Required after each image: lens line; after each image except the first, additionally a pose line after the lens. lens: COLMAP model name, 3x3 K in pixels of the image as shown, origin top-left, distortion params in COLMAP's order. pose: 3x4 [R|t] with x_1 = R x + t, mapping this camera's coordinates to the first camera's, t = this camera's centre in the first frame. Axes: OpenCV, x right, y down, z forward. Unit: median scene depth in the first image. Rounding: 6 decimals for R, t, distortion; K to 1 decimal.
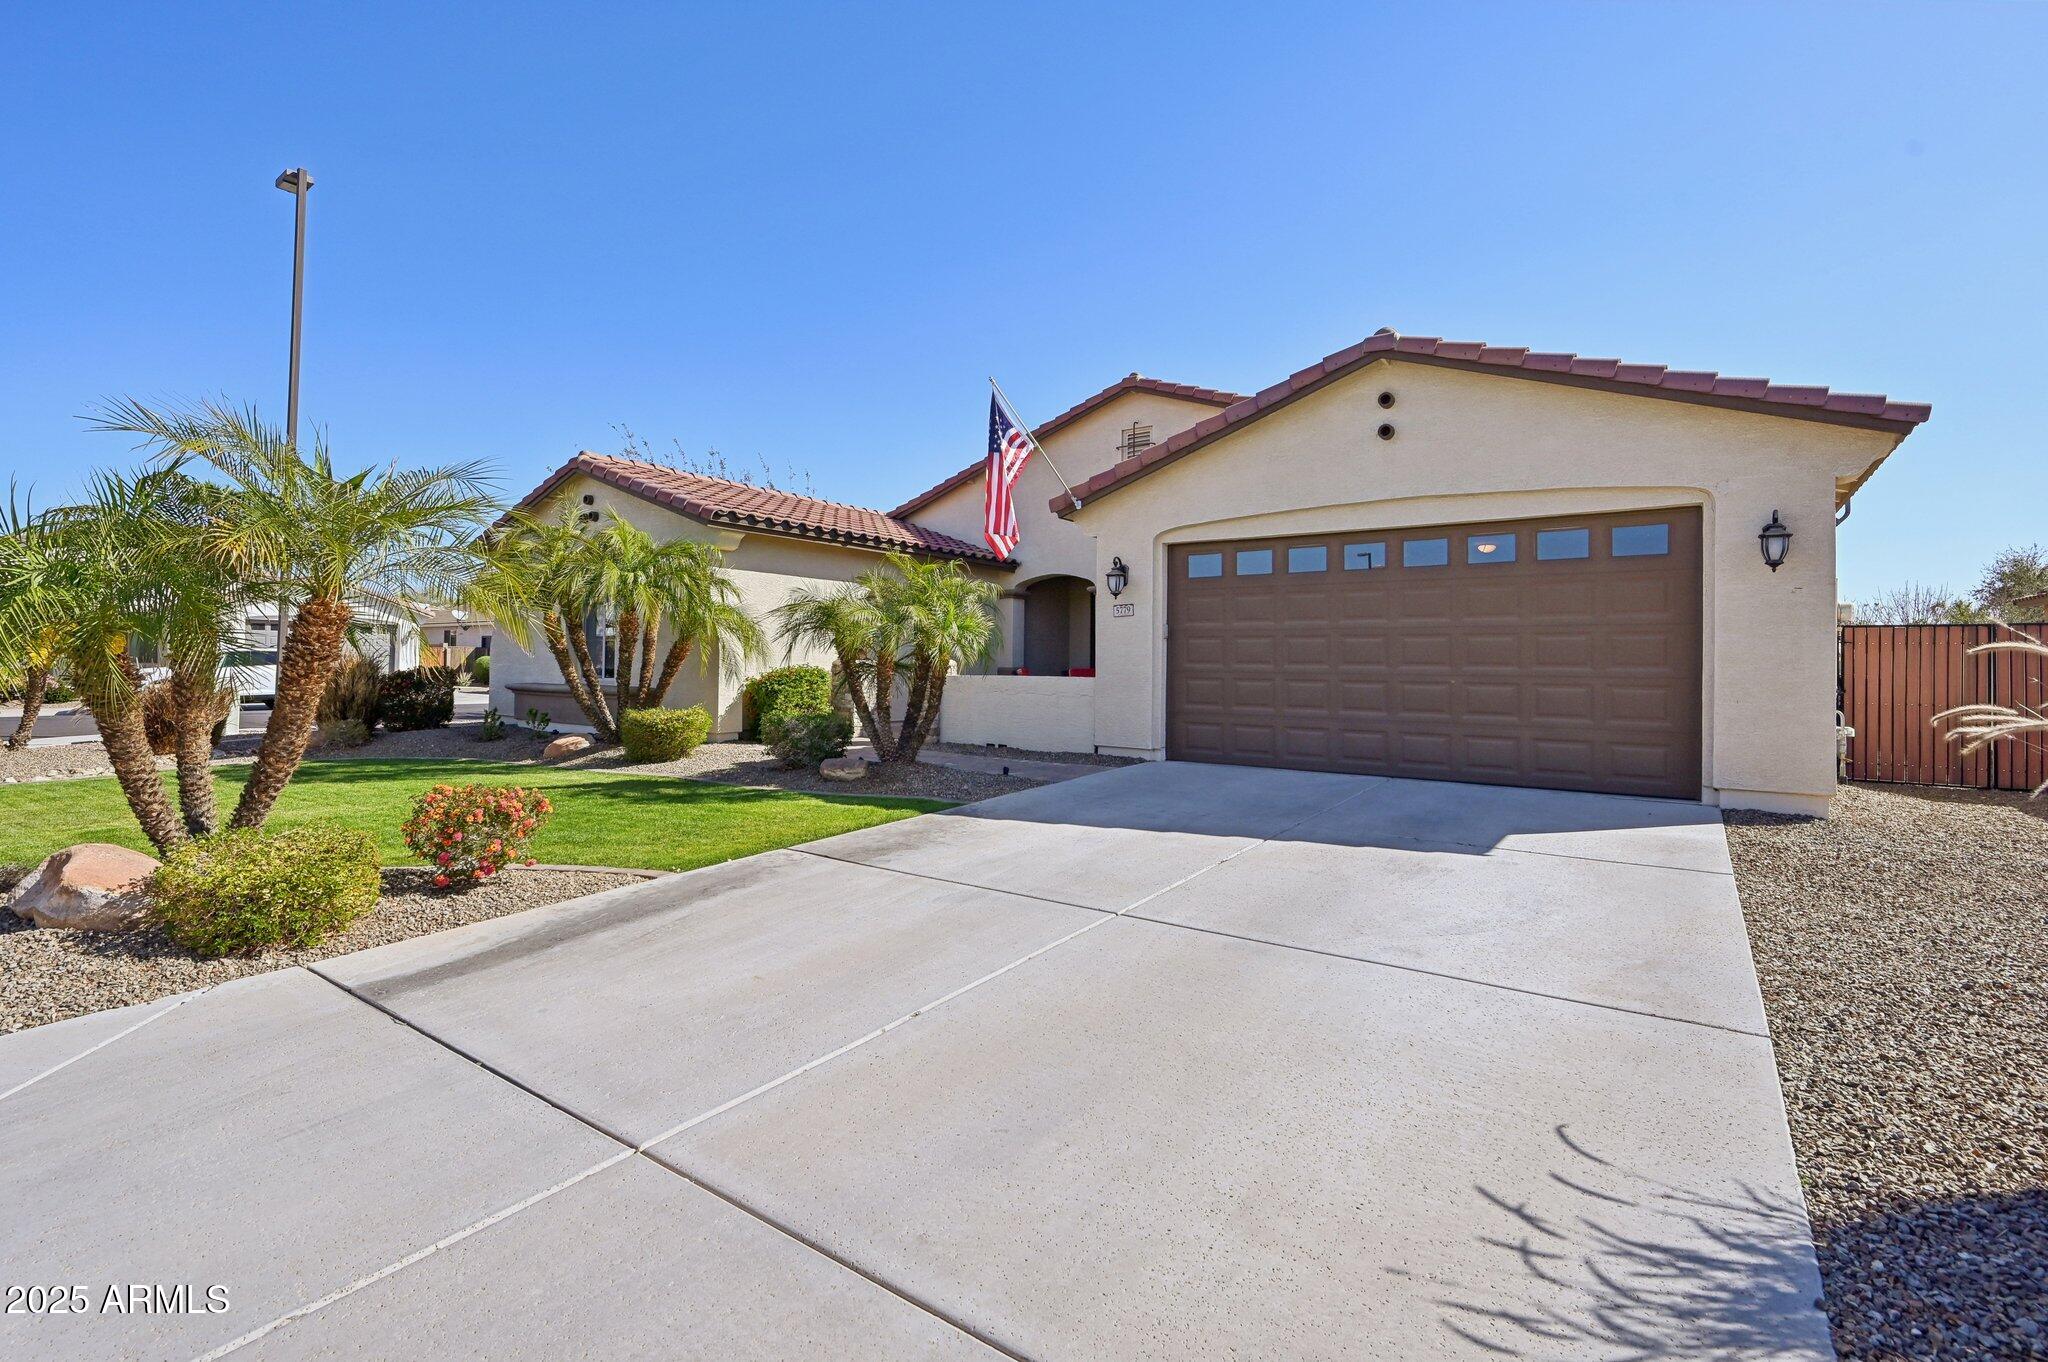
lens RADIAL K [[932.3, 0, 1027.9], [0, 932.3, 668.8], [0, 0, 1]] dist [-0.003604, -0.000132]
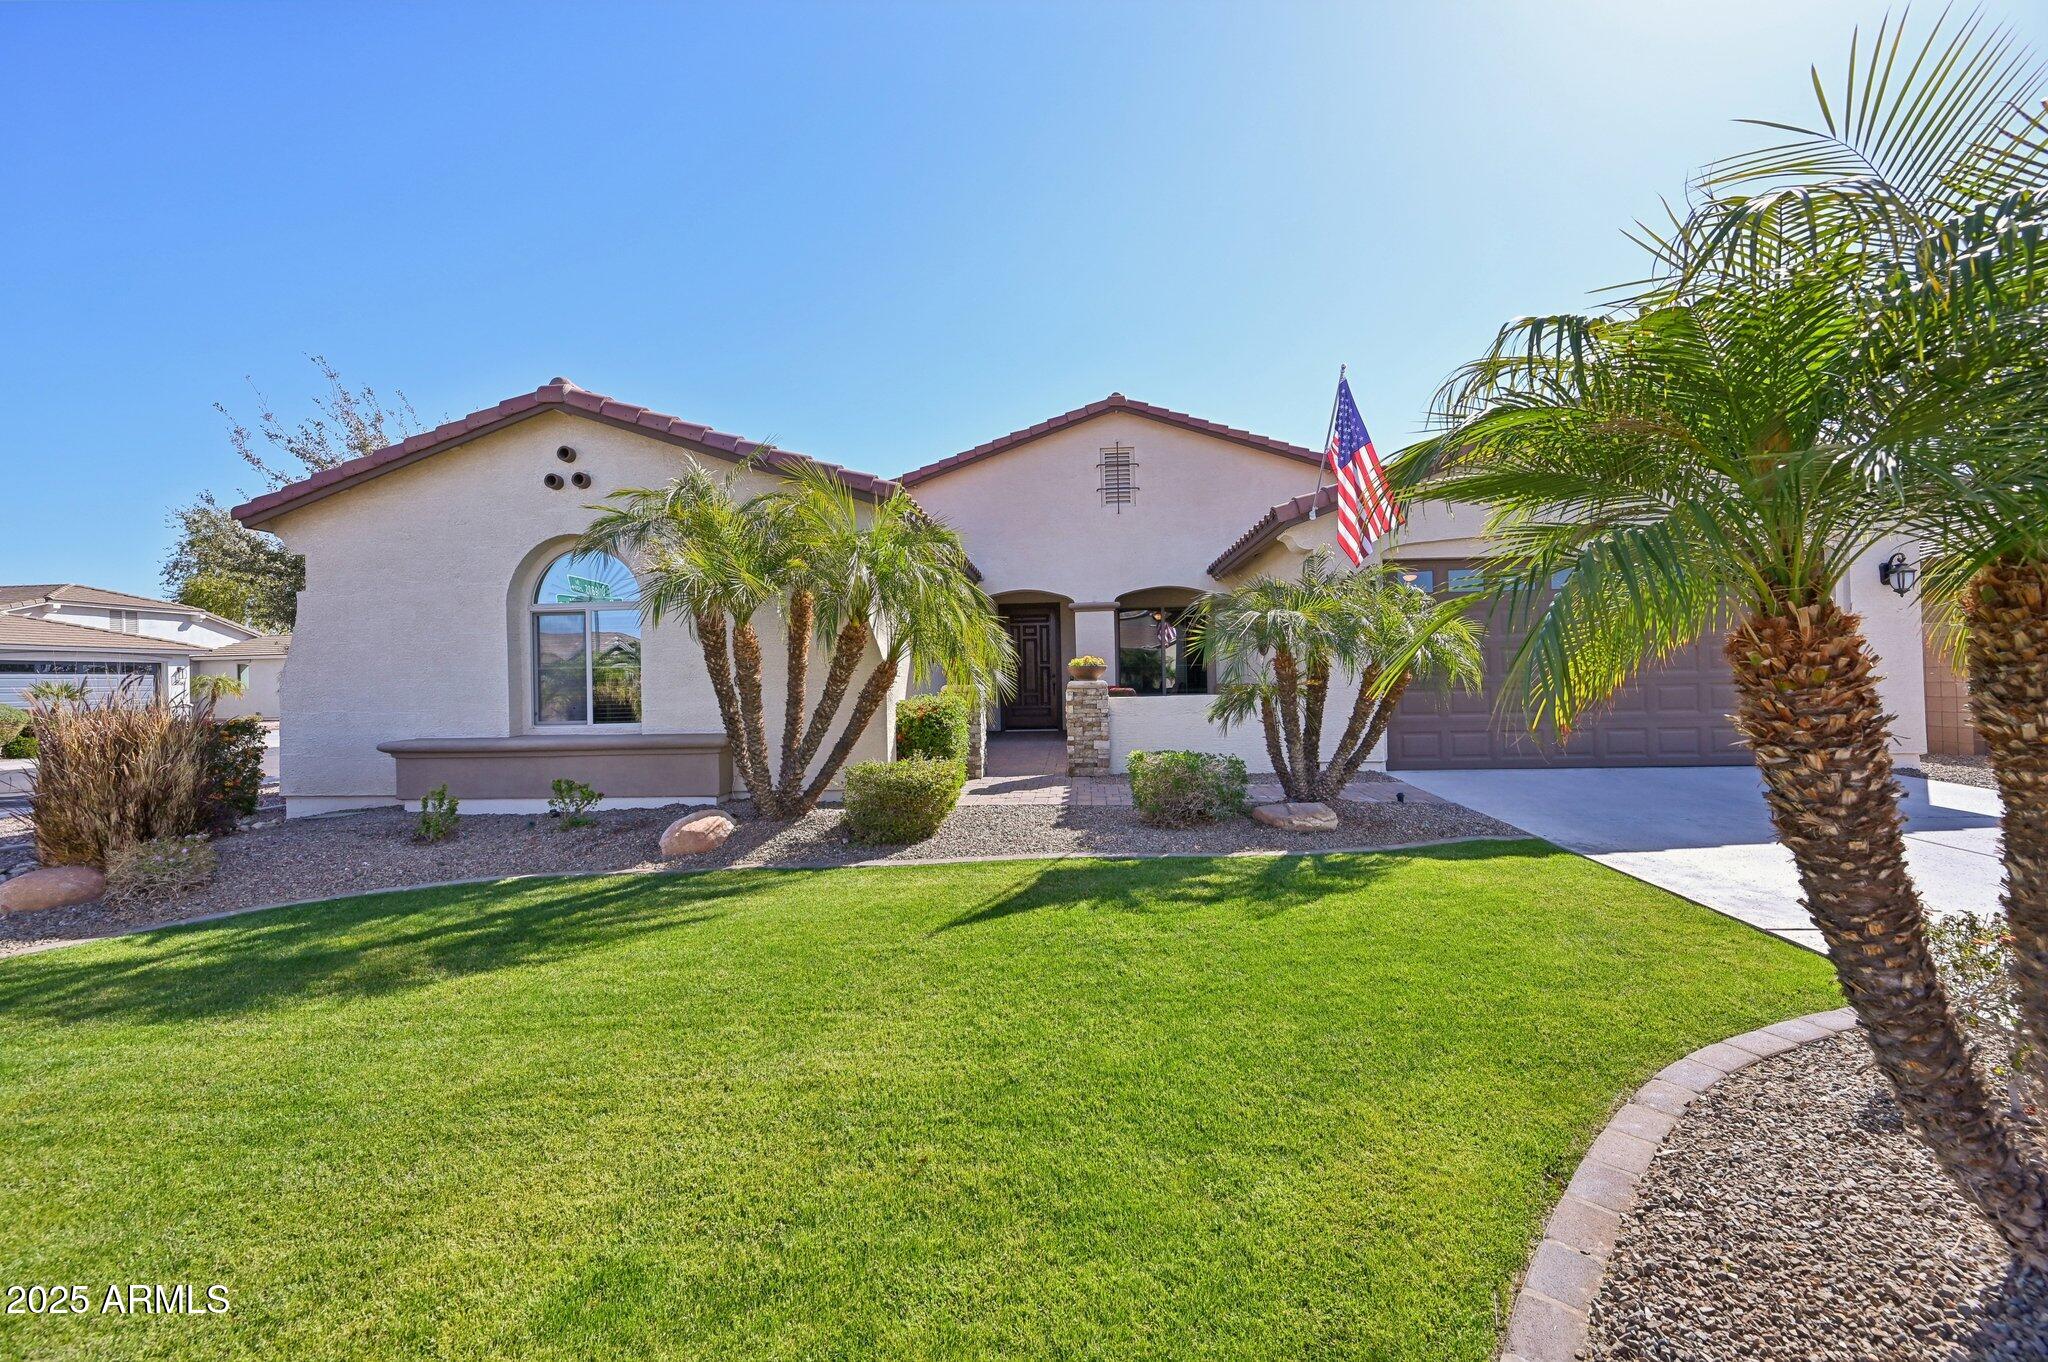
lens RADIAL K [[831.3, 0, 1024.1], [0, 831.3, 678.2], [0, 0, 1]] dist [0.001634, 0.000086]
pose [[0.834439, -0.029608, 0.550304, -0.532571], [0.030892, 0.999499, 0.006934, -0.017597], [-0.550233, 0.011214, 0.834936, 0.336670]]
